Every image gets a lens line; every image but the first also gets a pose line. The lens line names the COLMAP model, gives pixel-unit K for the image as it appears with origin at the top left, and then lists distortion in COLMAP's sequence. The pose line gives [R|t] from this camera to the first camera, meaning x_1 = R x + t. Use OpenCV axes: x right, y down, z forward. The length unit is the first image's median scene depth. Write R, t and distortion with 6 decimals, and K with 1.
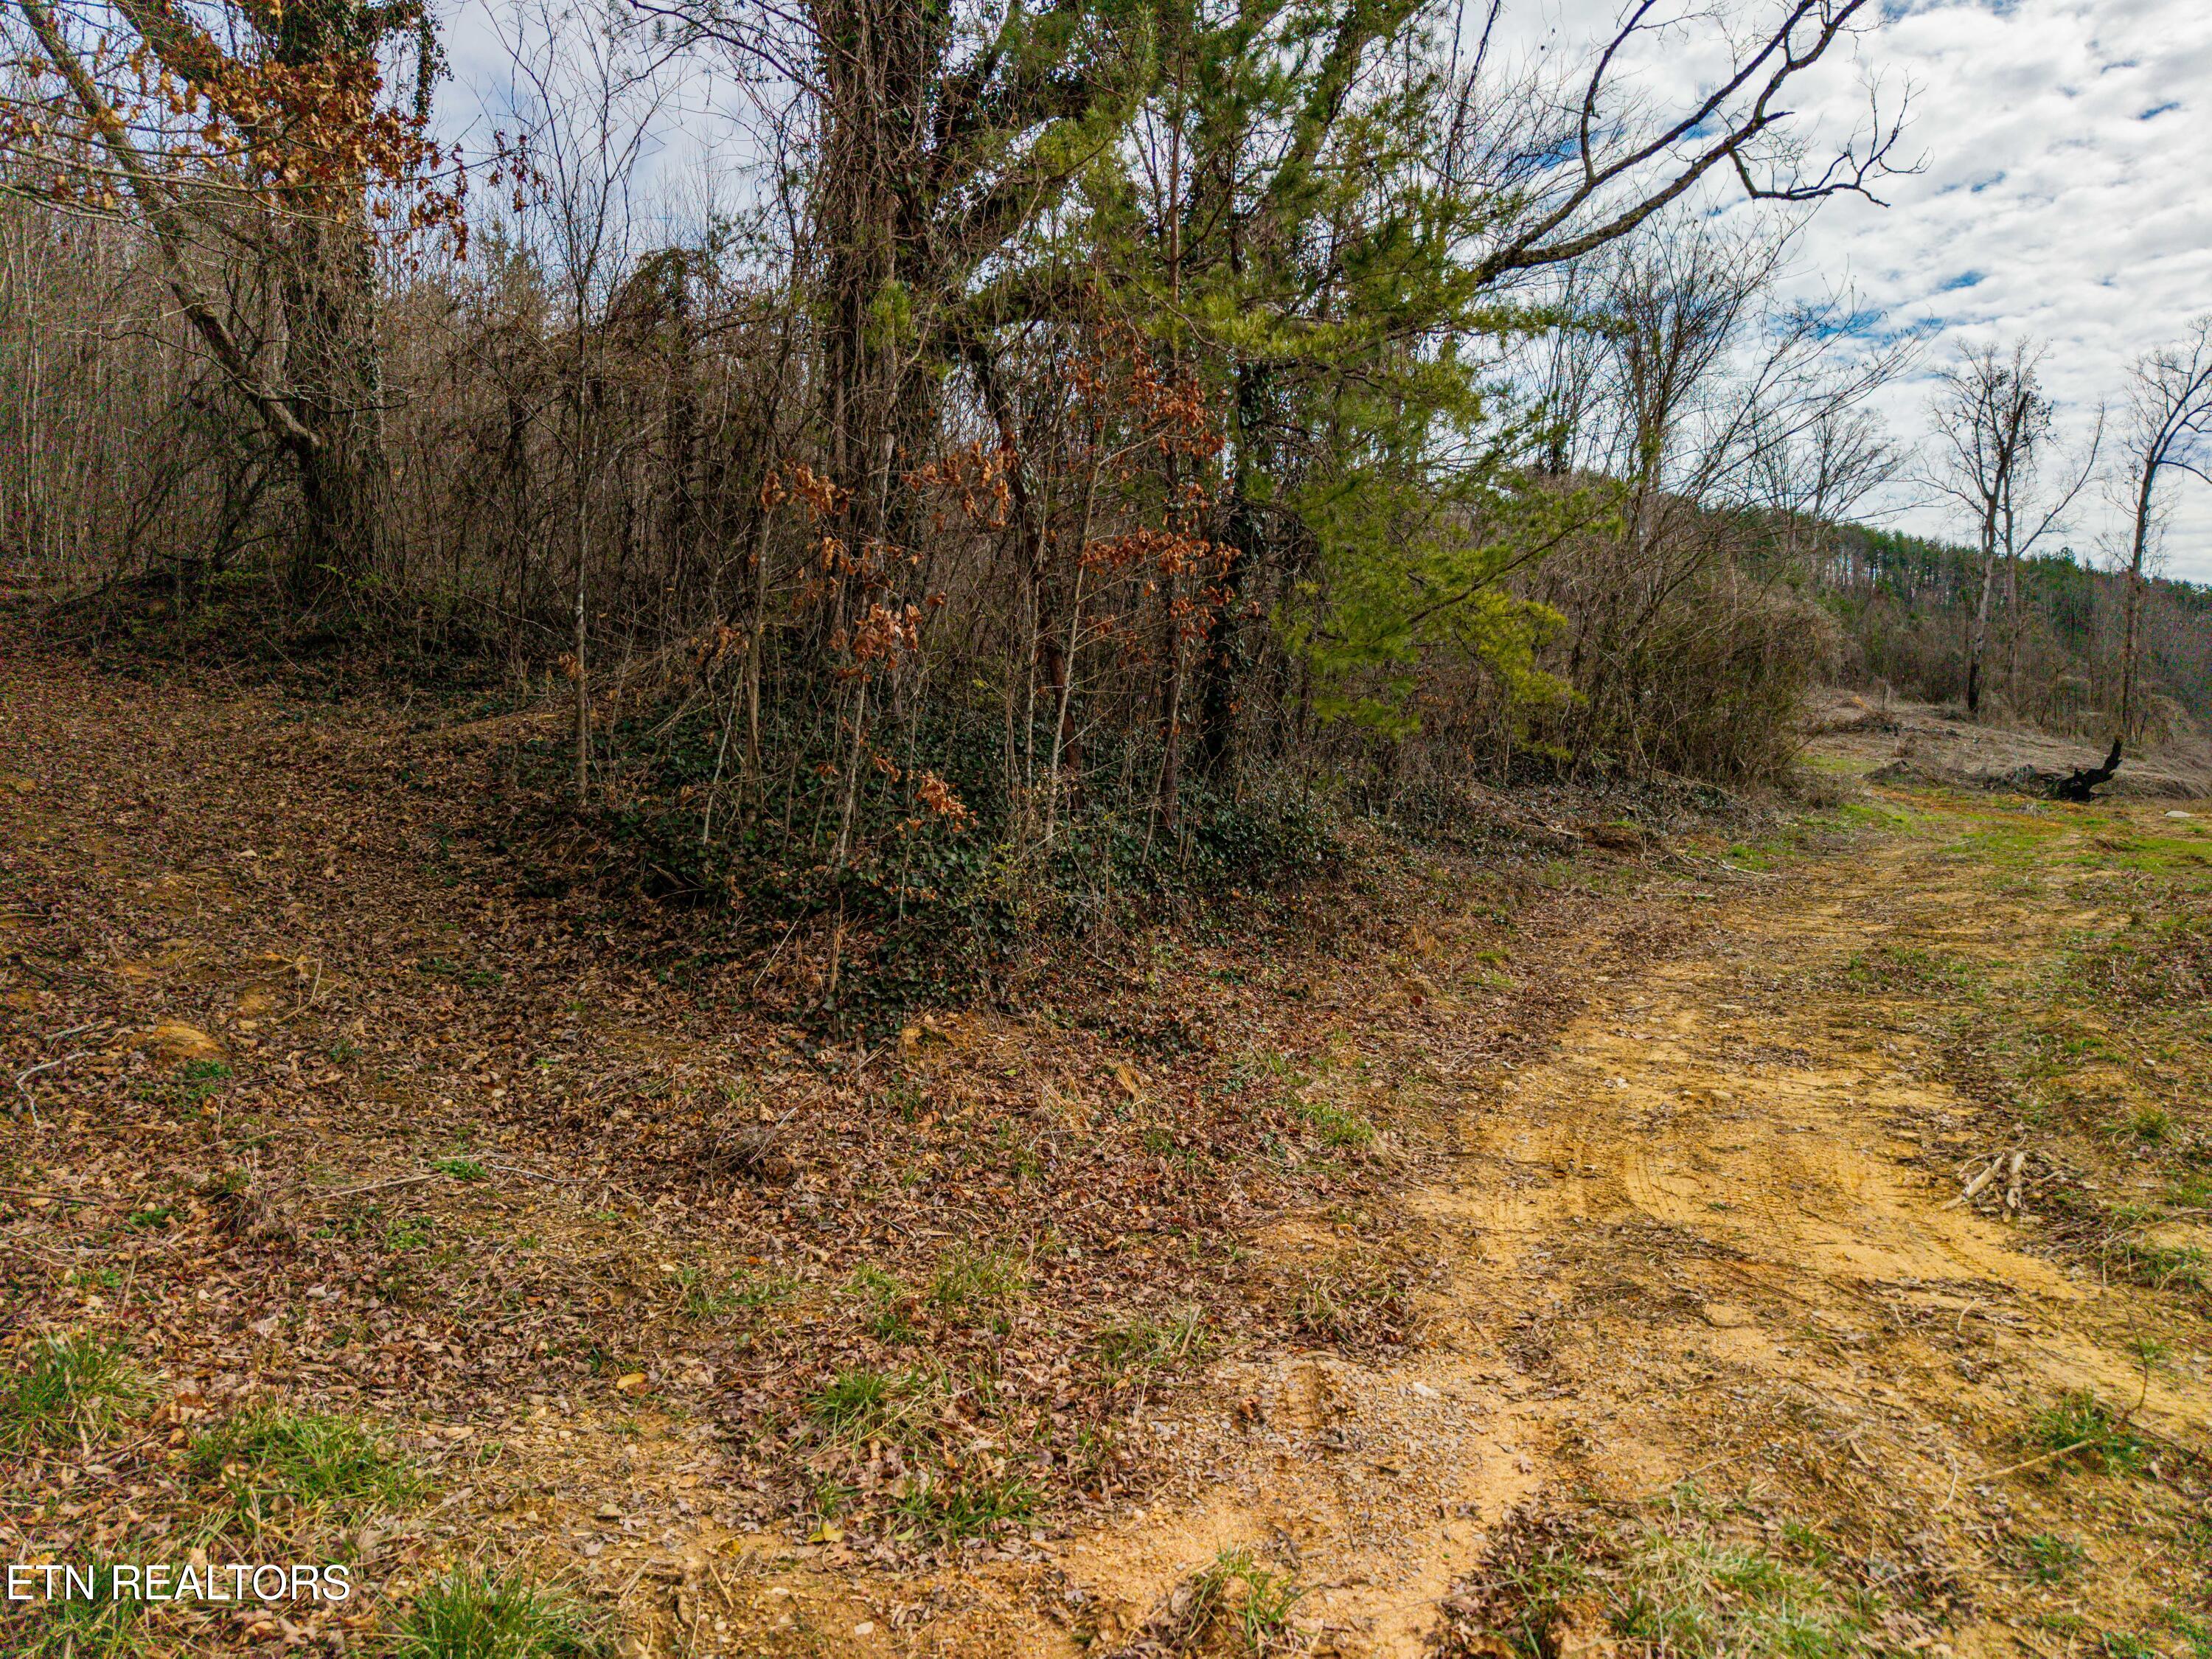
lens RADIAL K [[1477.7, 0, 1108.8], [0, 1477.7, 829.6], [0, 0, 1]] dist [0.035822, -0.038116]
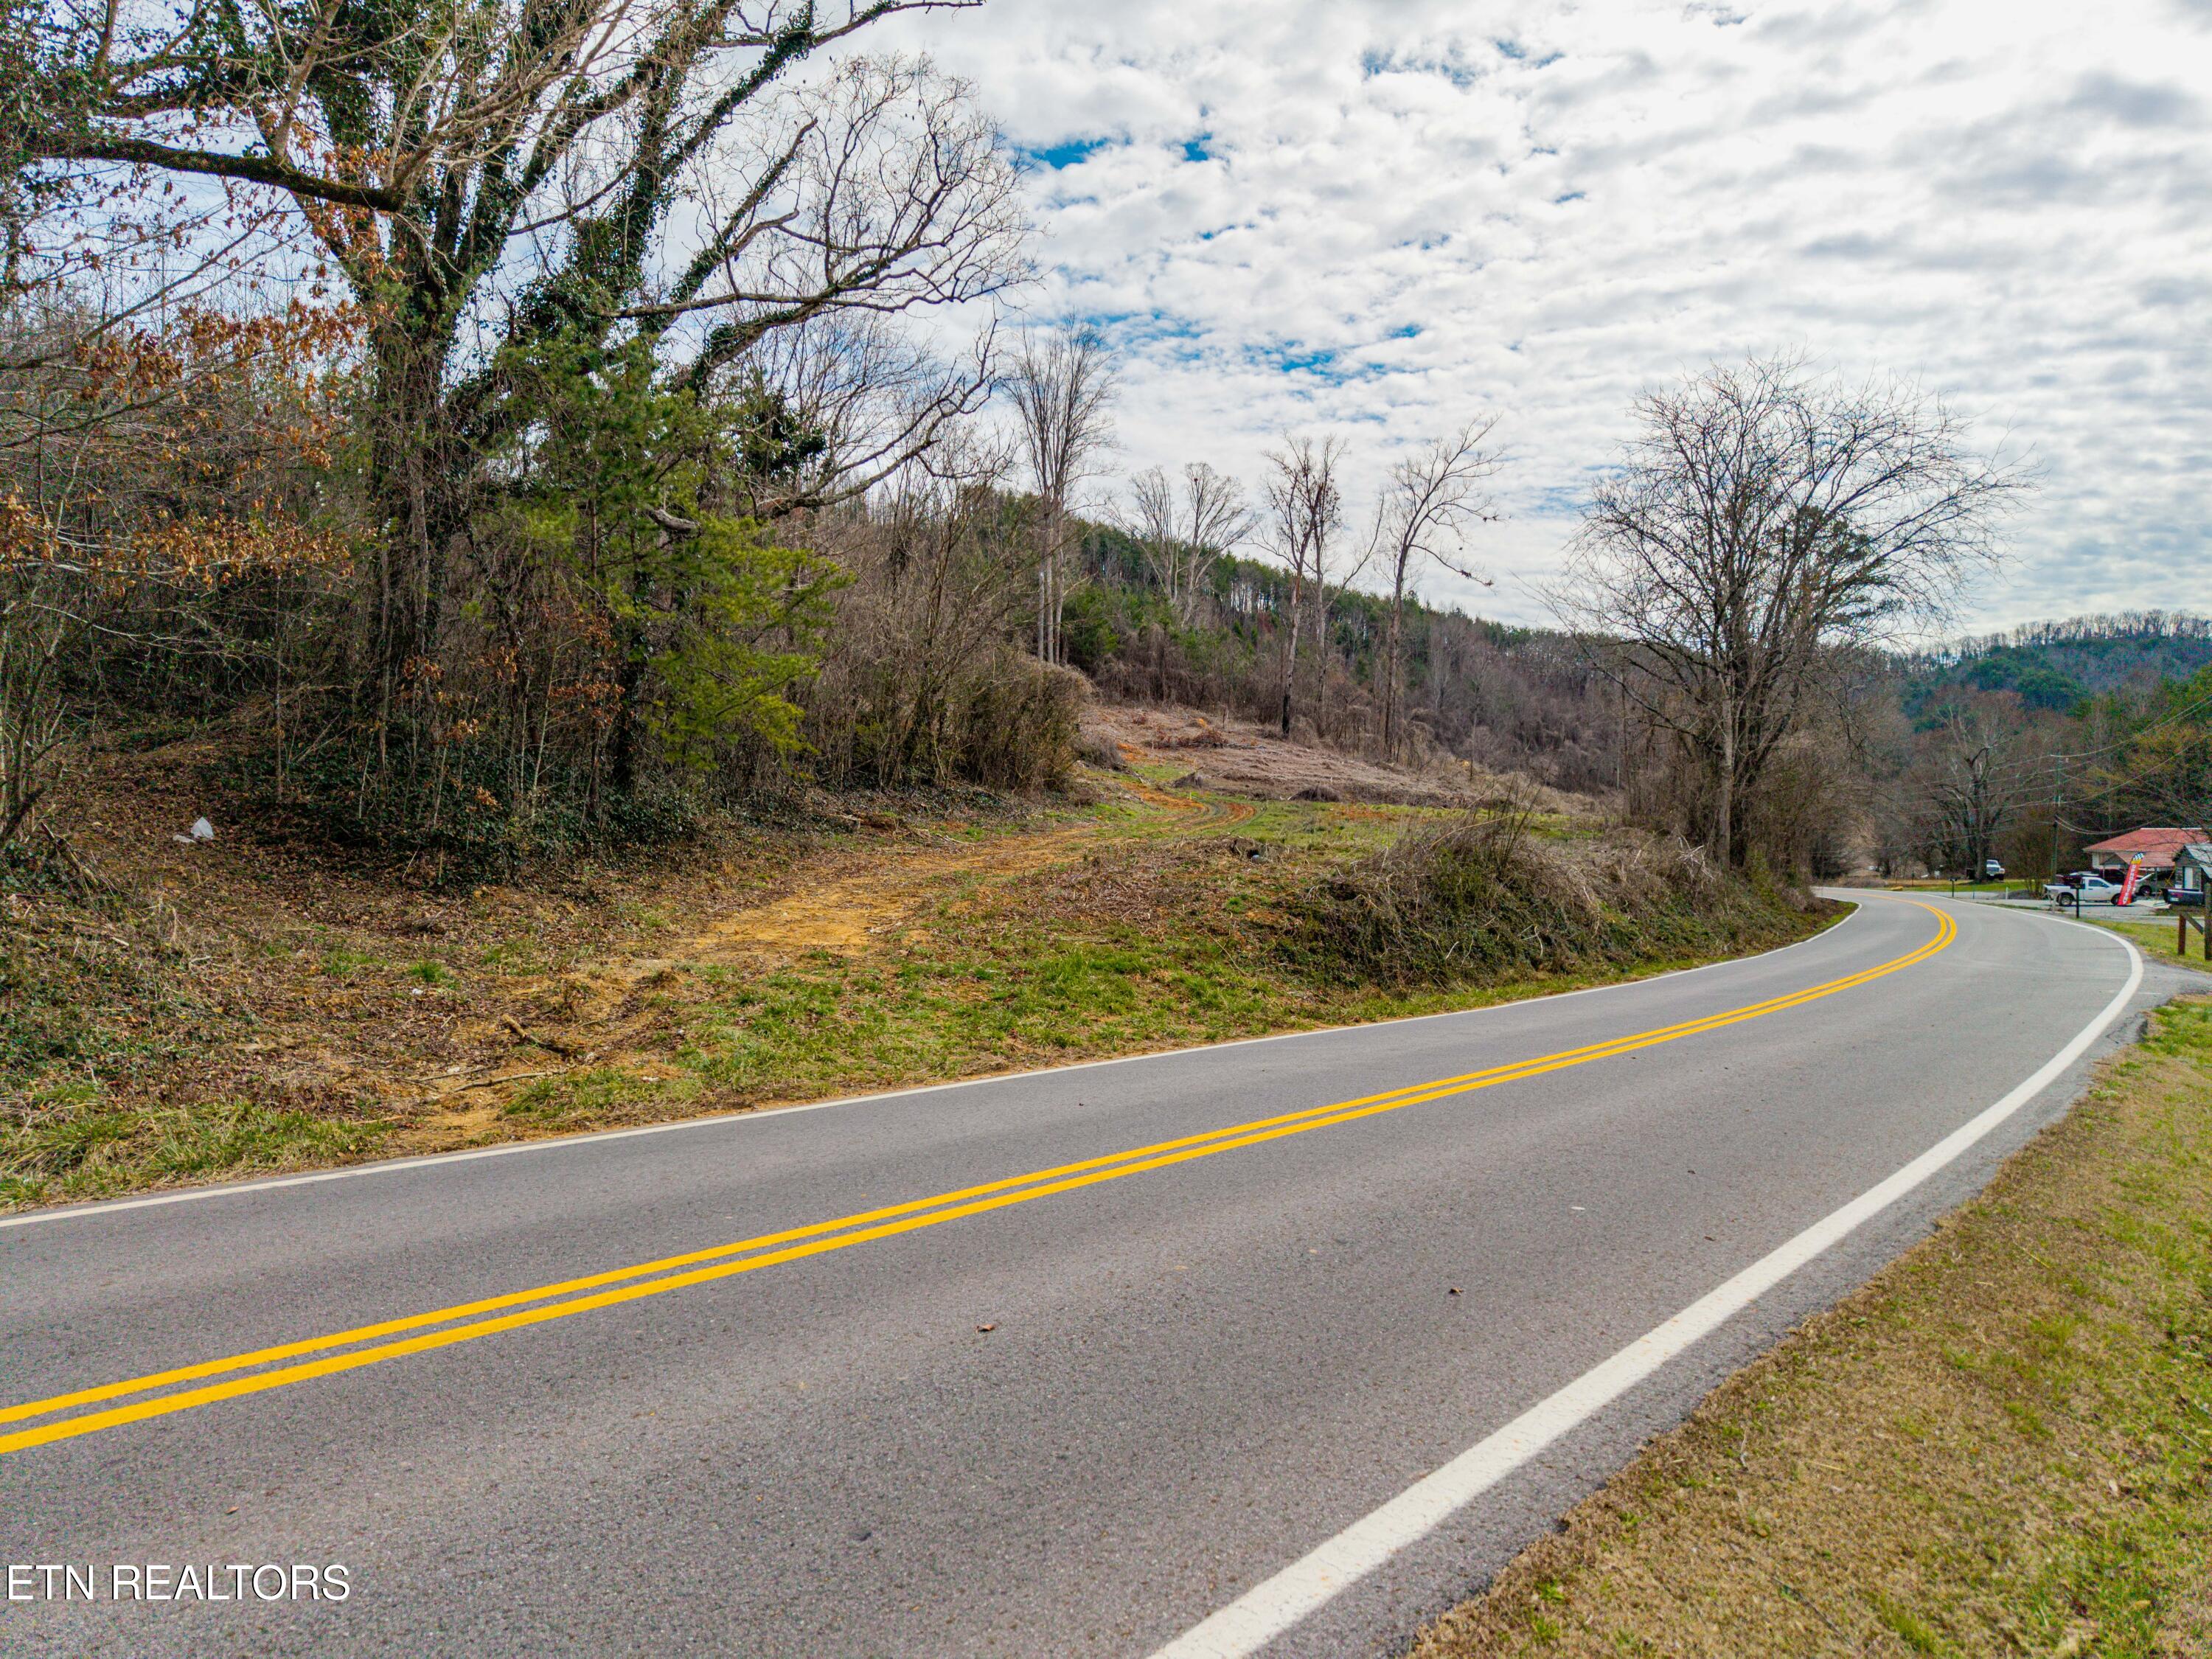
lens RADIAL K [[1477.7, 0, 1104.9], [0, 1477.7, 811.5], [0, 0, 1]] dist [0.035822, -0.038116]
pose [[0.938250, 0.001845, 0.345952, -0.004927], [0.002108, 0.999937, -0.011048, 0.017790], [-0.345951, 0.011095, 0.938187, -0.965699]]
